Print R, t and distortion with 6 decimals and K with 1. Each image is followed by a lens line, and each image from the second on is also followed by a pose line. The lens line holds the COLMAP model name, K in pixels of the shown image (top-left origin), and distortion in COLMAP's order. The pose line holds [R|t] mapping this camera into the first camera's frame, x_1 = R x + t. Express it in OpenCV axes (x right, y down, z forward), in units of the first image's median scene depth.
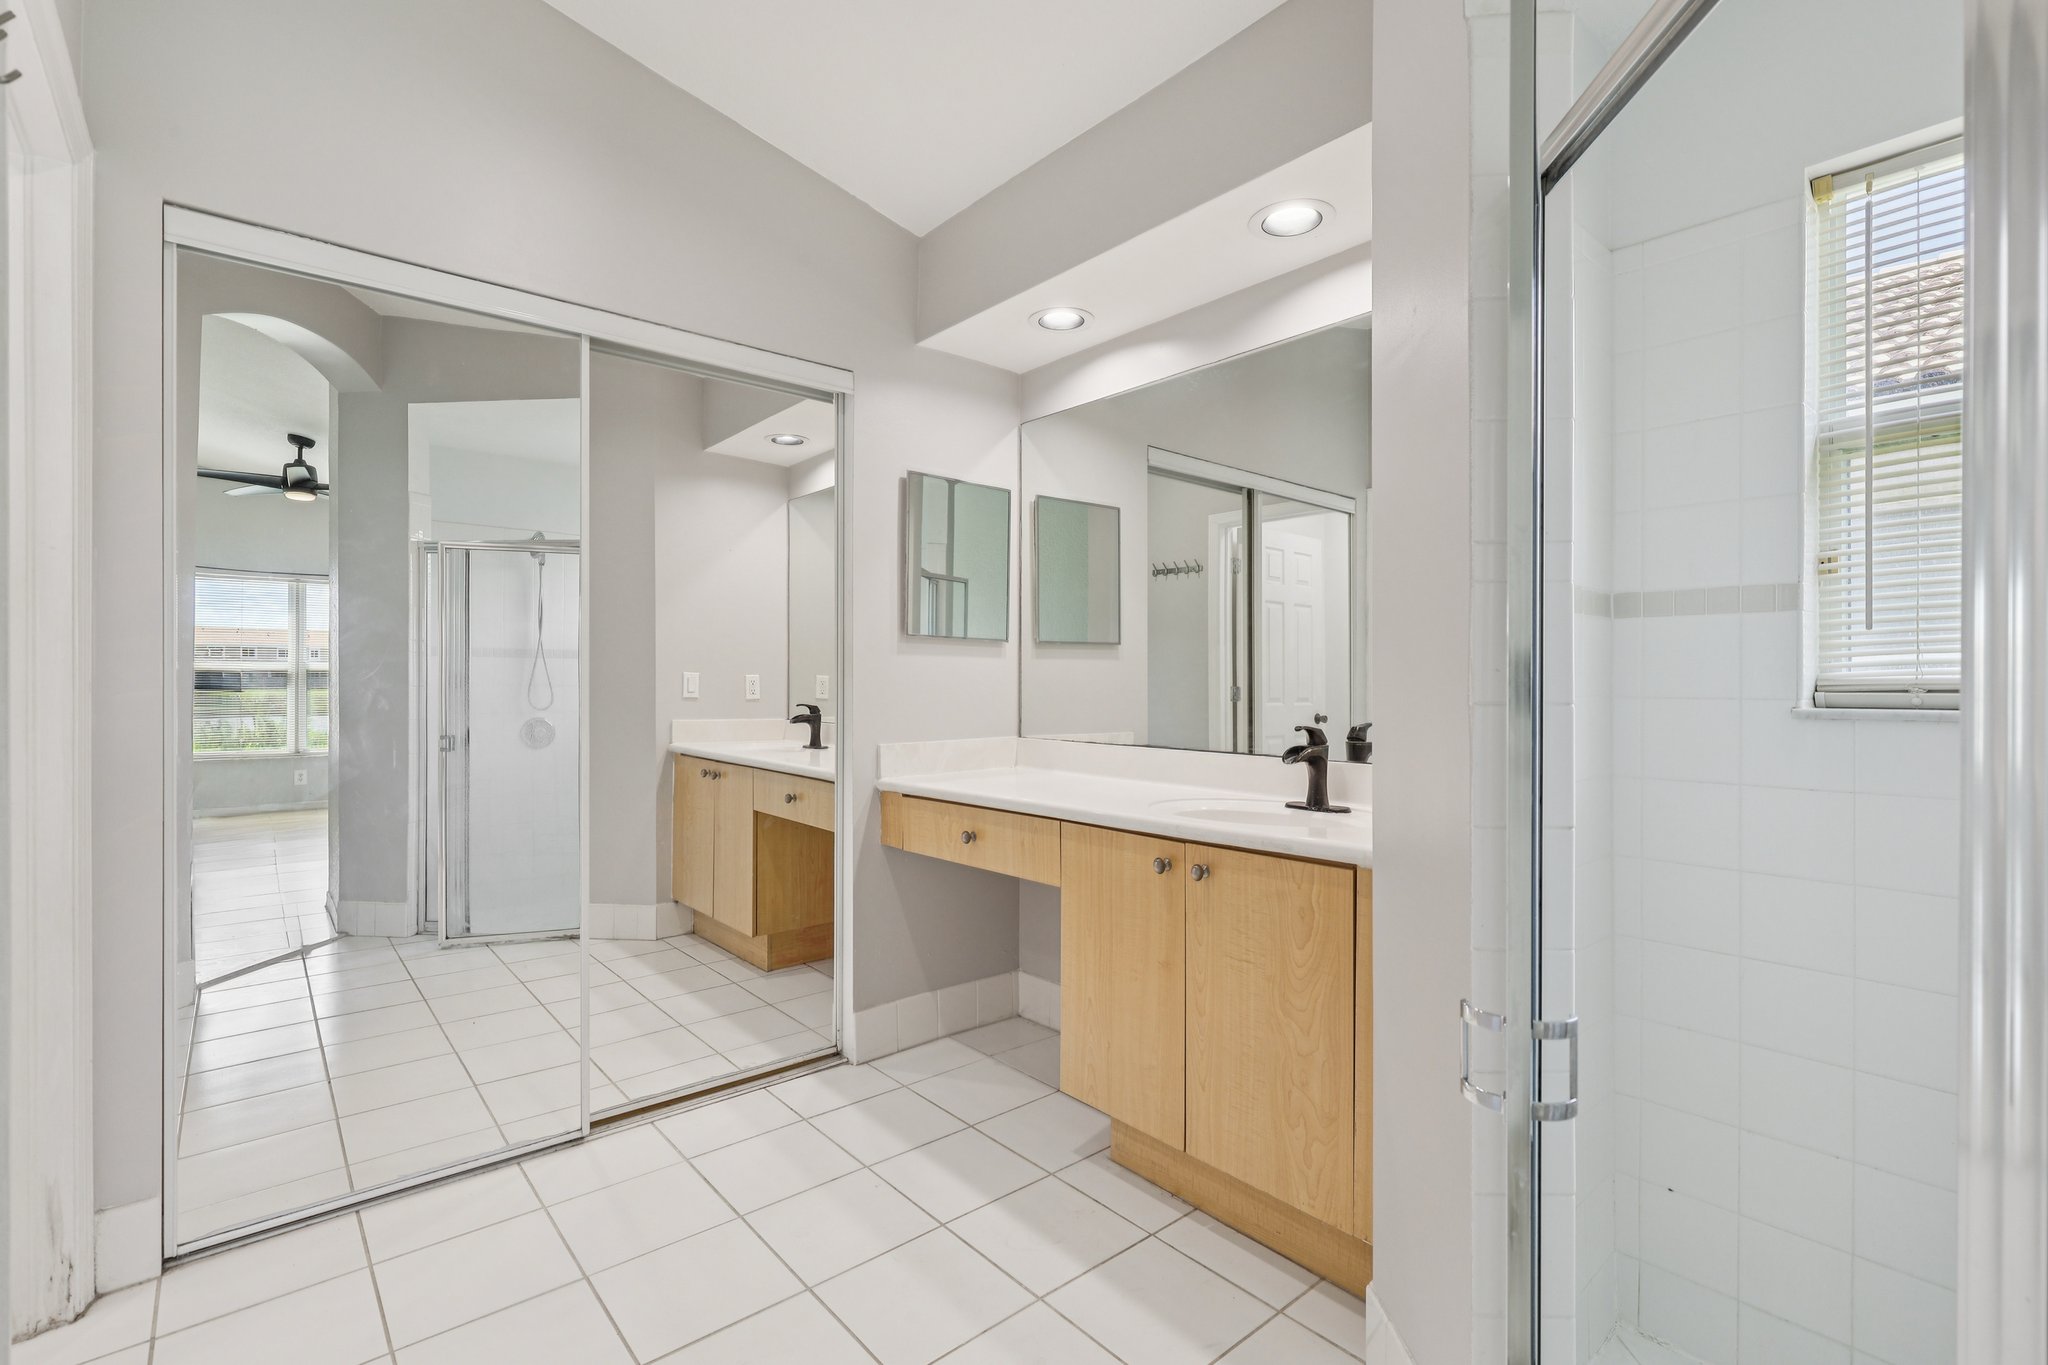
lens RADIAL K [[918.3, 0, 963.6], [0, 918.3, 673.9], [0, 0, 1]] dist [0.001901, 0.000143]
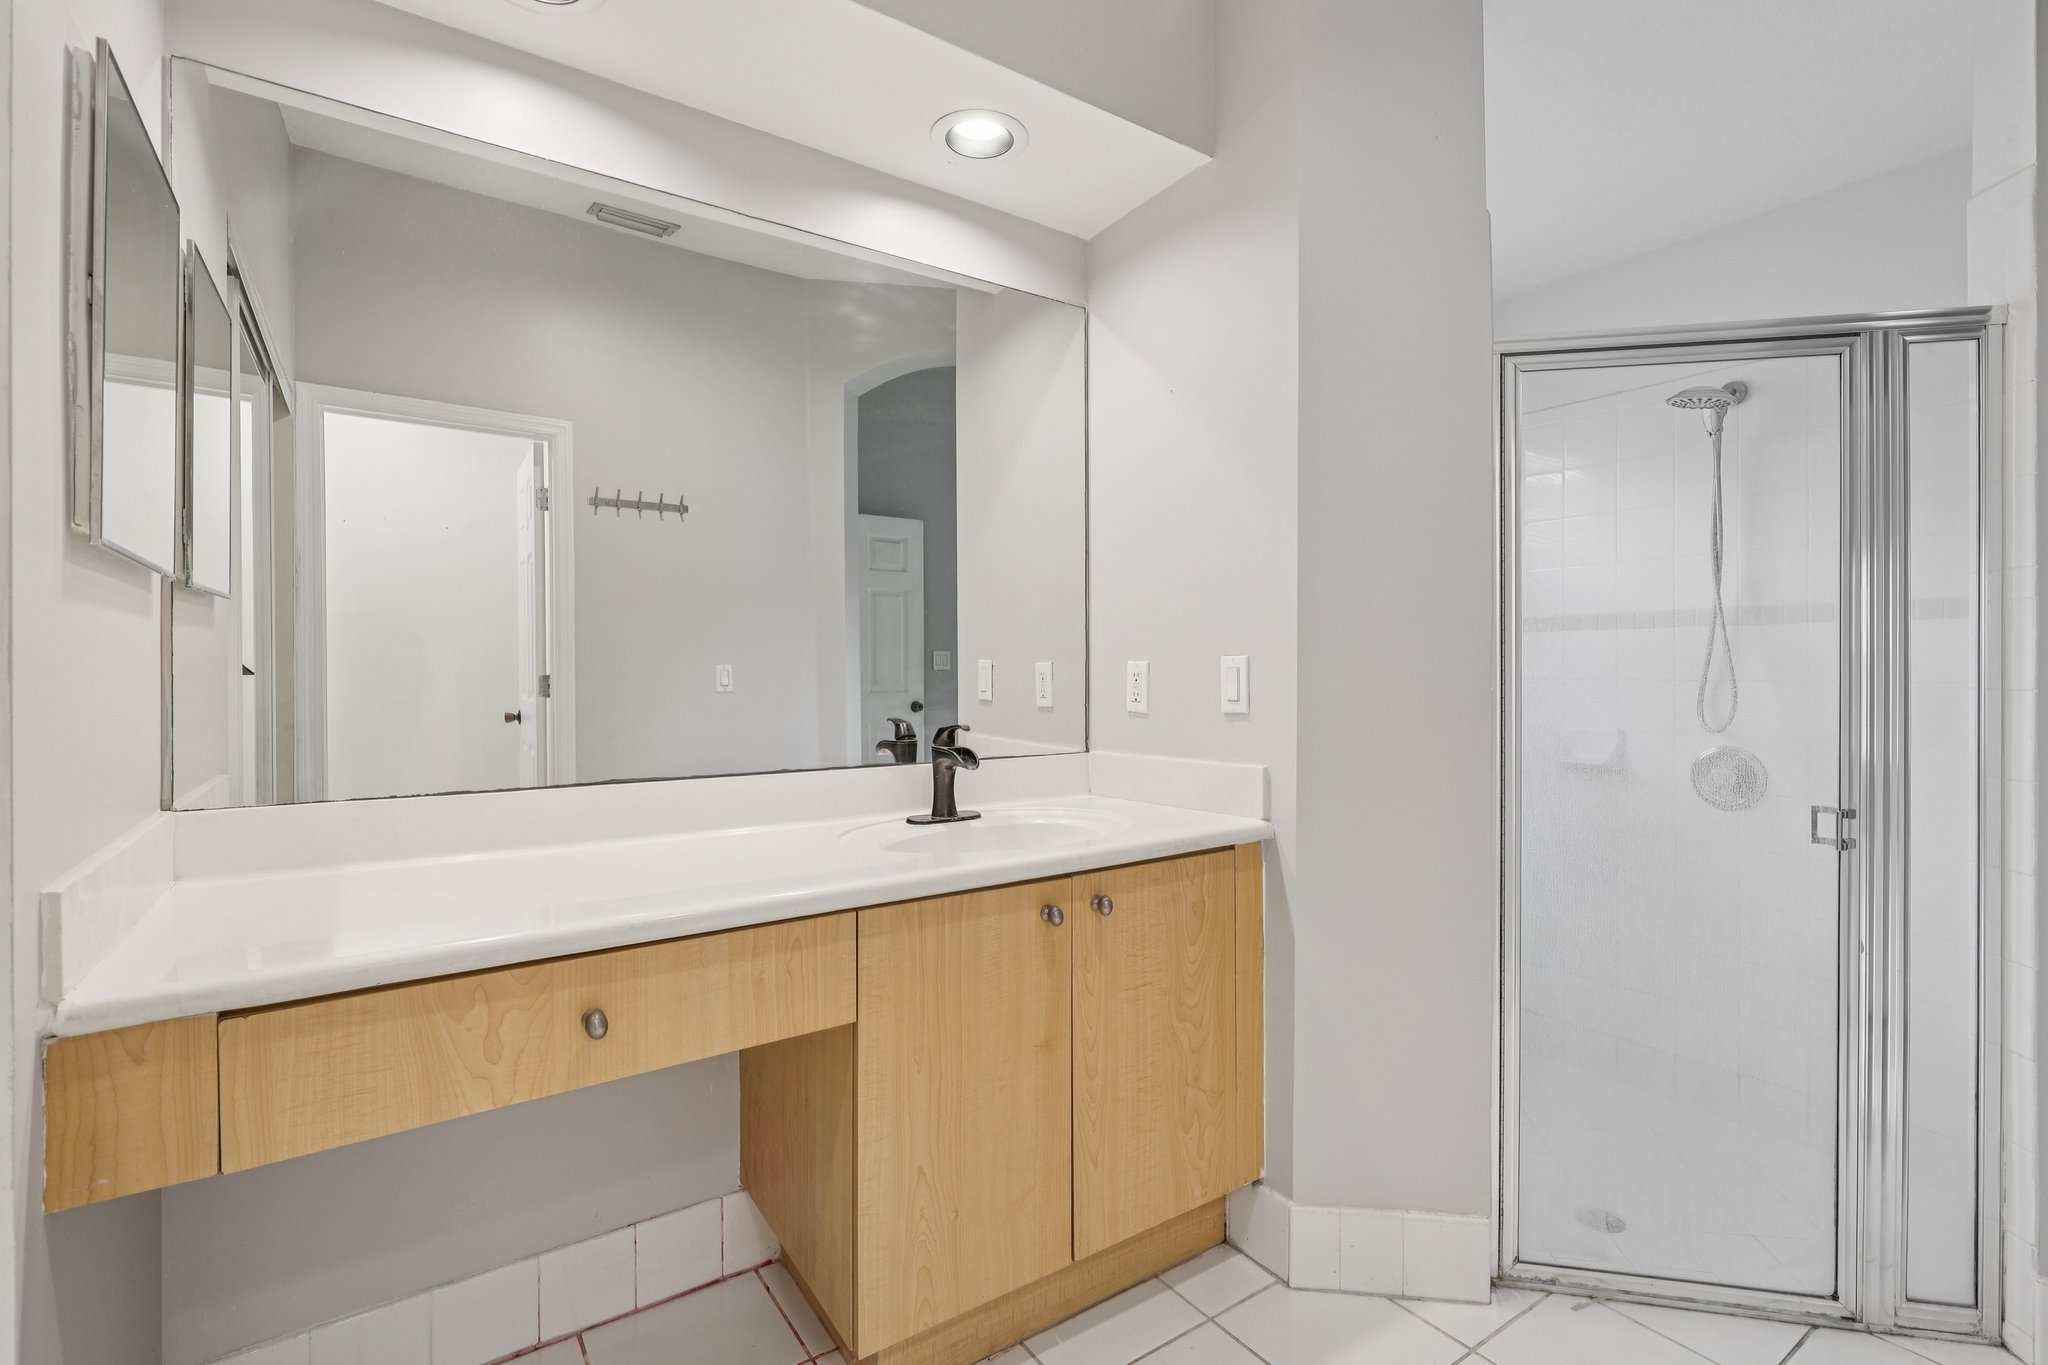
lens RADIAL K [[918.3, 0, 989.1], [0, 918.3, 680.8], [0, 0, 1]] dist [0.001901, 0.000143]
pose [[0.084124, -0.009106, 0.996414, -0.625526], [0.000477, 0.999958, 0.009098, 0.007137], [-0.996455, -0.000290, 0.084125, 1.125821]]
